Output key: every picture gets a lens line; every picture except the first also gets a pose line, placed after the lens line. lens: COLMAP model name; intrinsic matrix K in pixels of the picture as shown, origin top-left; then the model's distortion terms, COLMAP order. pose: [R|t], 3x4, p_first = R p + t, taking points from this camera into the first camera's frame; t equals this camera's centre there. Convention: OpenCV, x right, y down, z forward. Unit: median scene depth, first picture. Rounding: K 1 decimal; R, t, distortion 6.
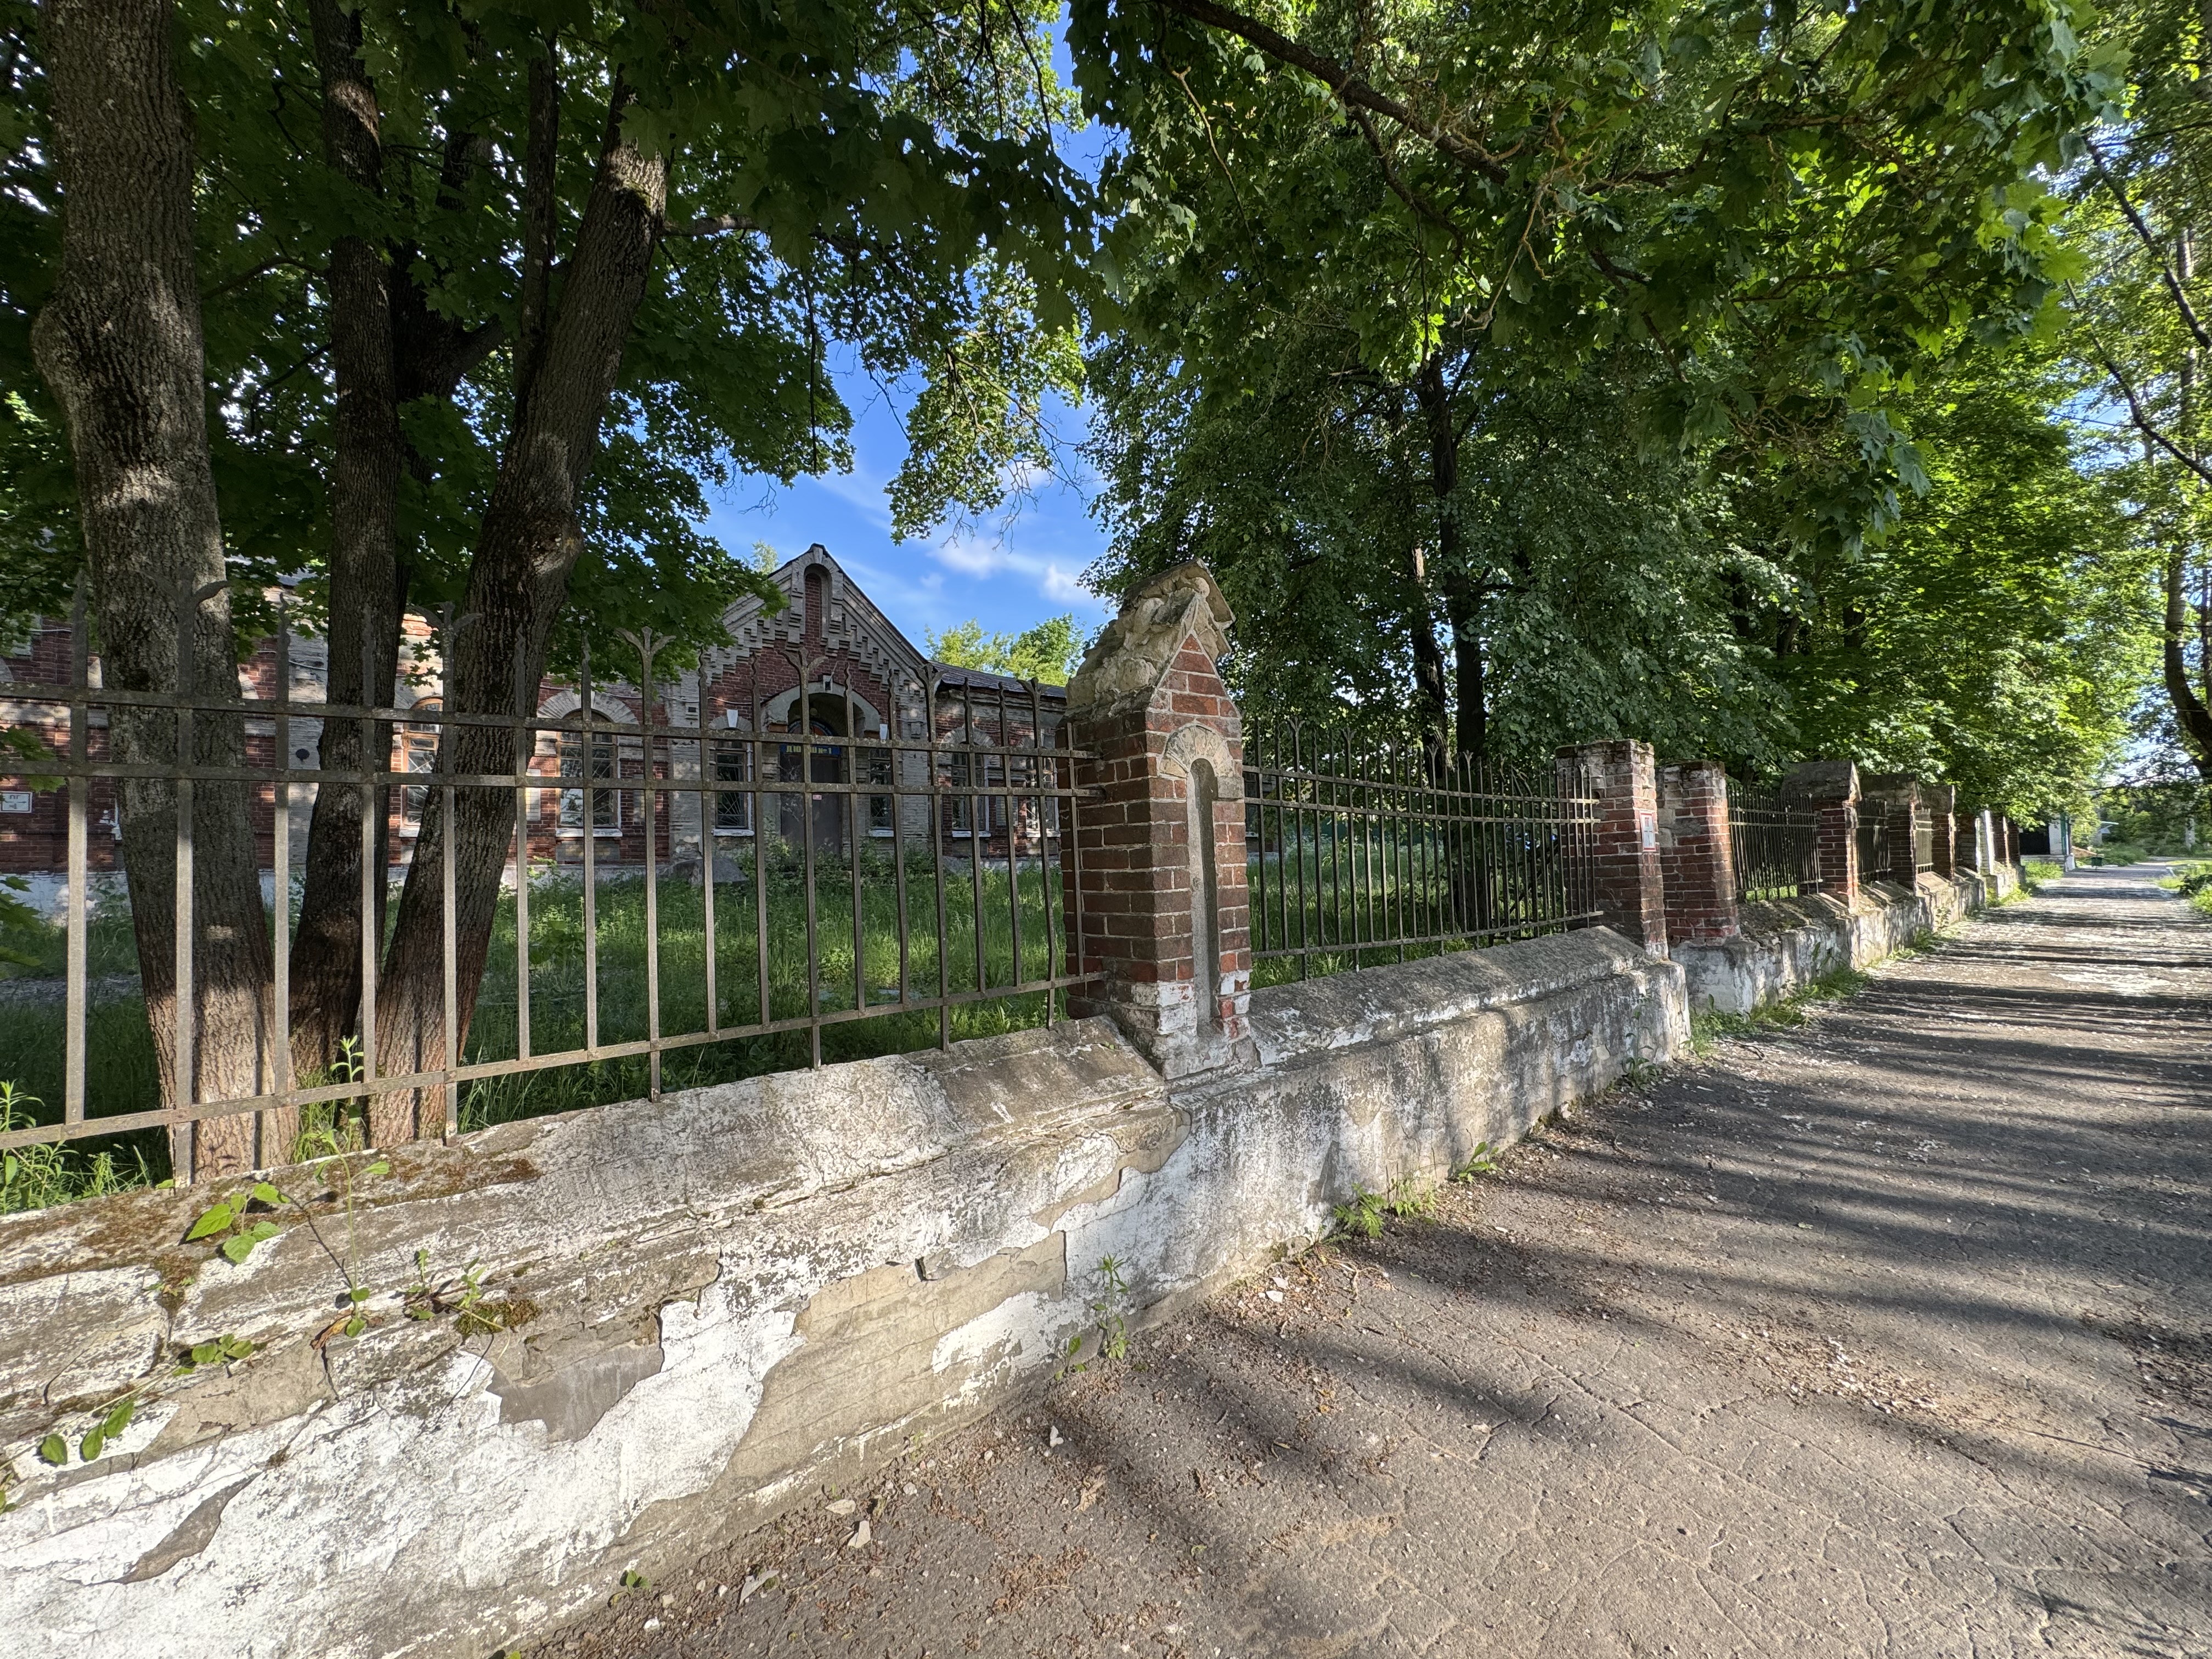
lens RADIAL K [[880.4, 0, 1107.3], [0, 880.4, 831.9], [0, 0, 1]] dist [-0.003123, 0.000246]
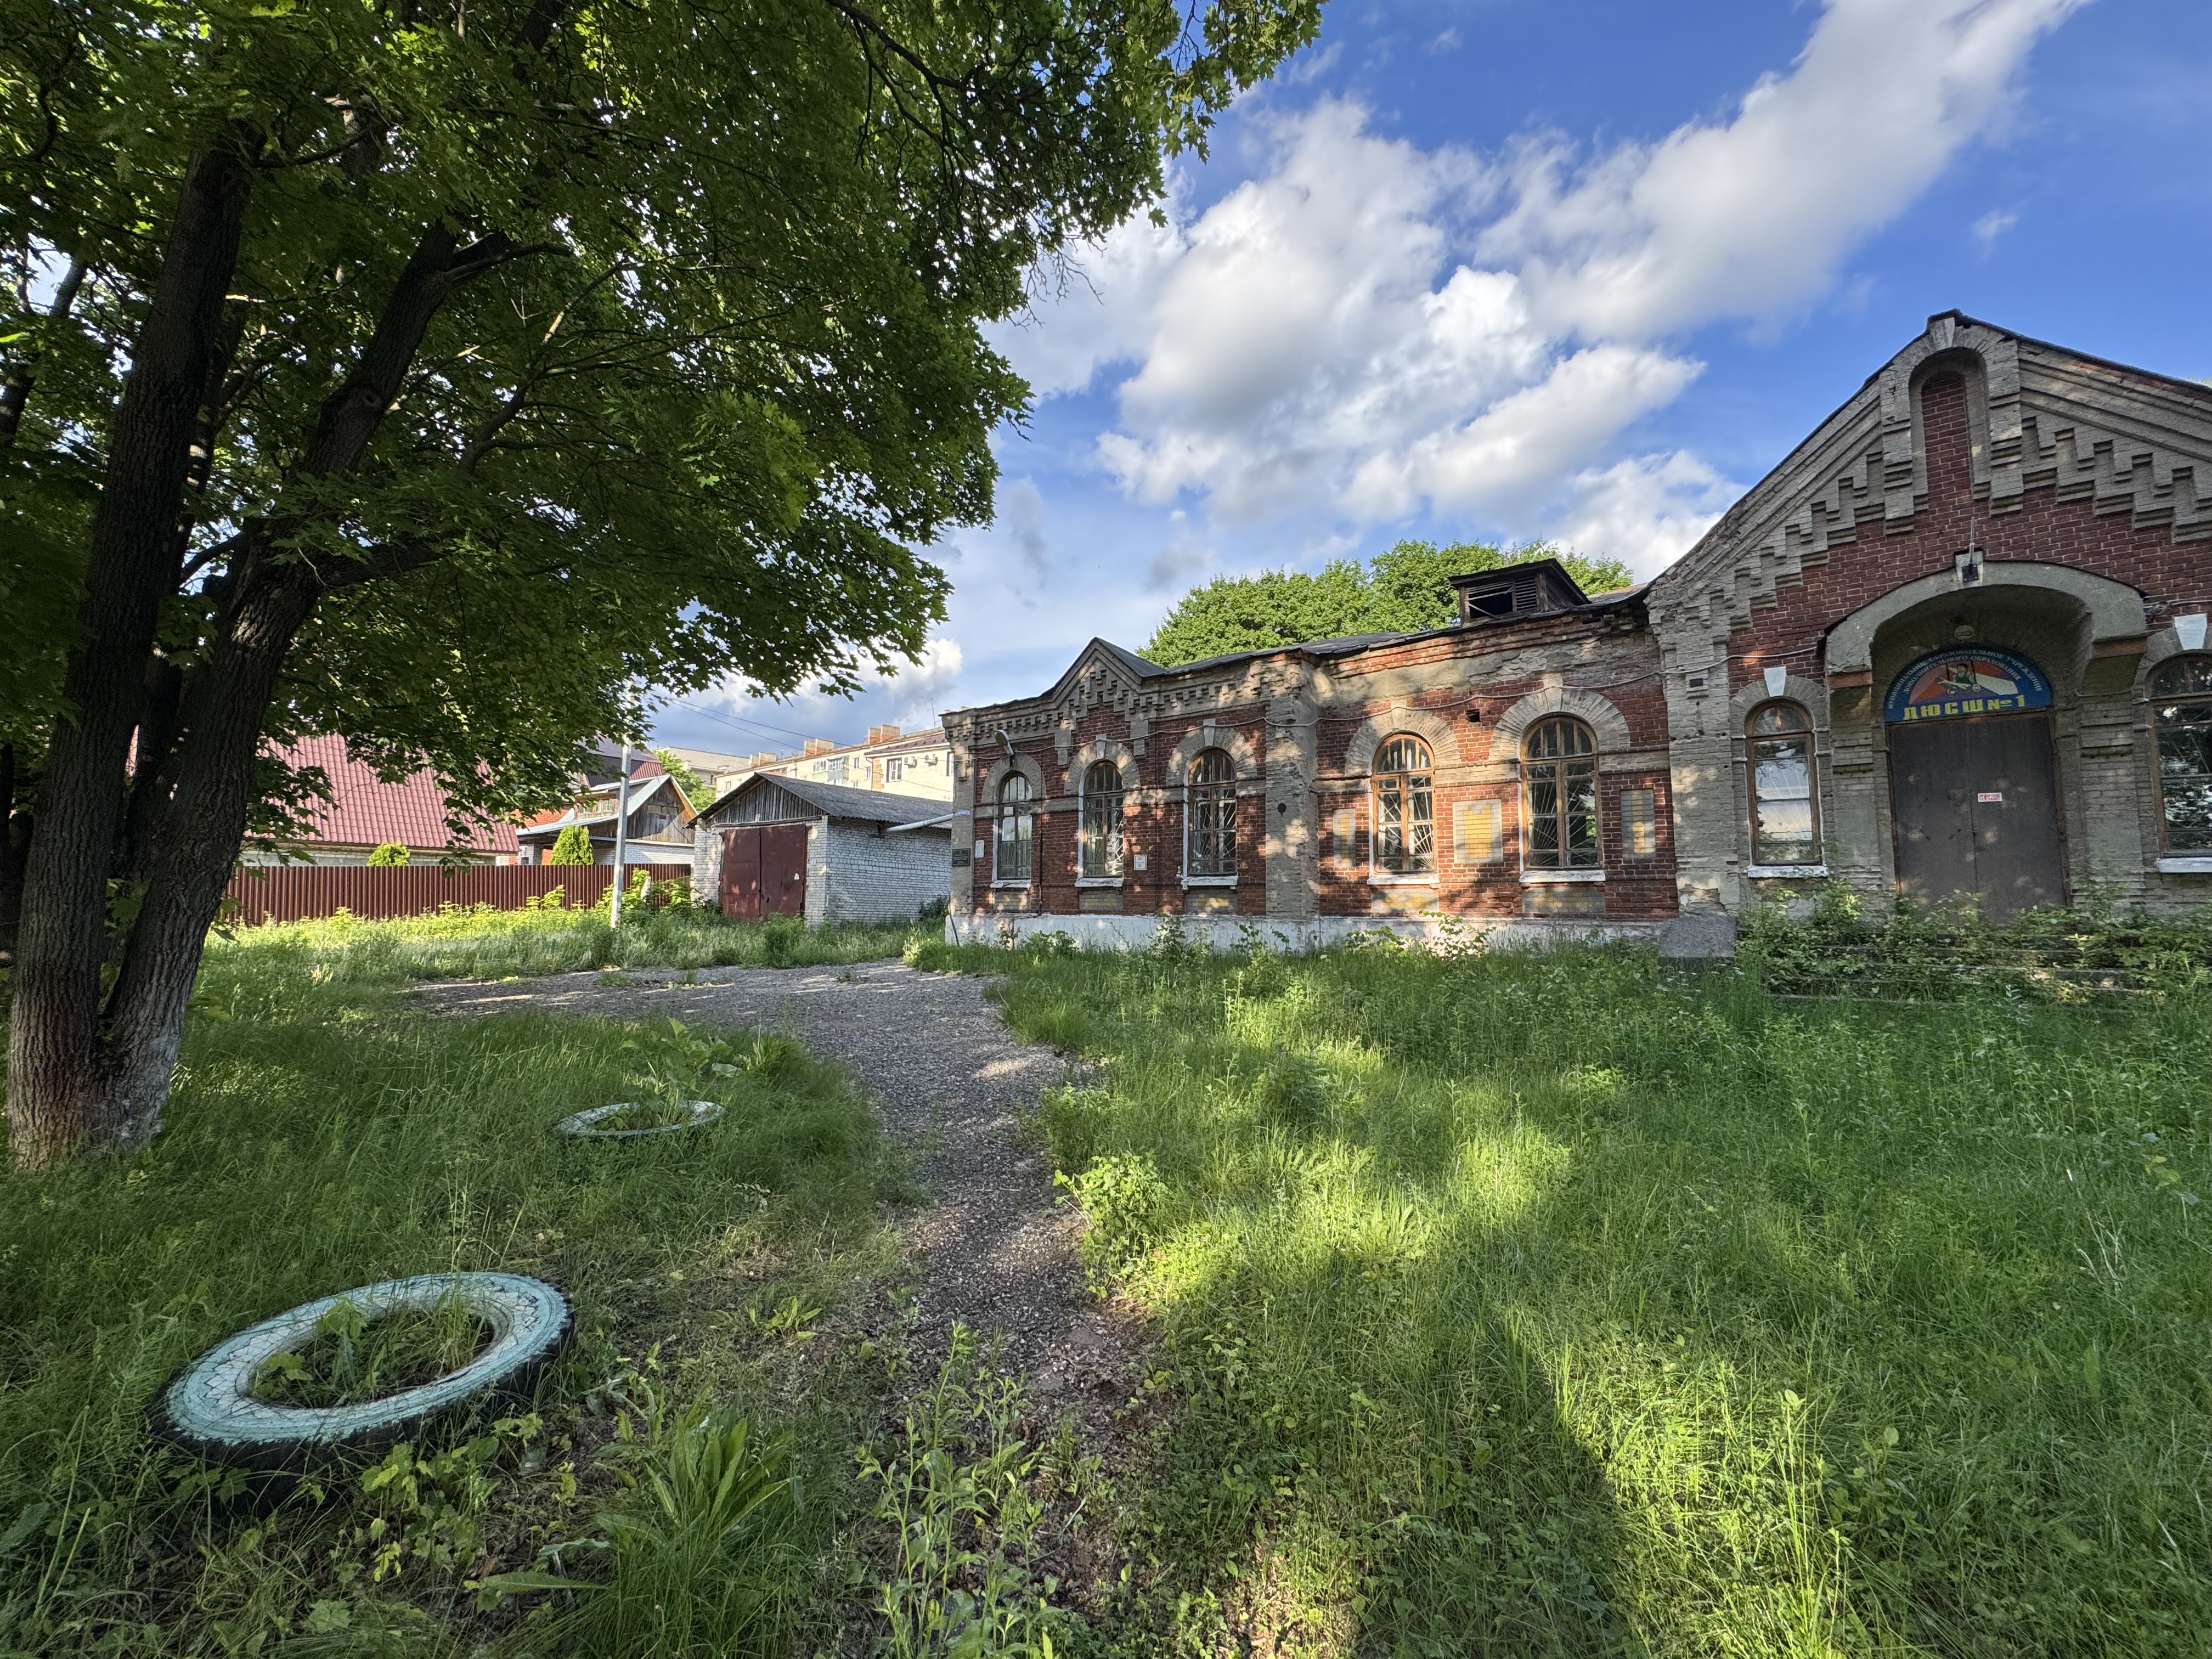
lens RADIAL K [[880.4, 0, 1107.3], [0, 880.4, 831.9], [0, 0, 1]] dist [-0.003123, 0.000246]
pose [[0.215976, -0.061037, -0.974489, 0.051151], [0.024844, 0.998065, -0.057007, -0.003534], [0.976083, -0.011898, 0.217074, 0.400668]]
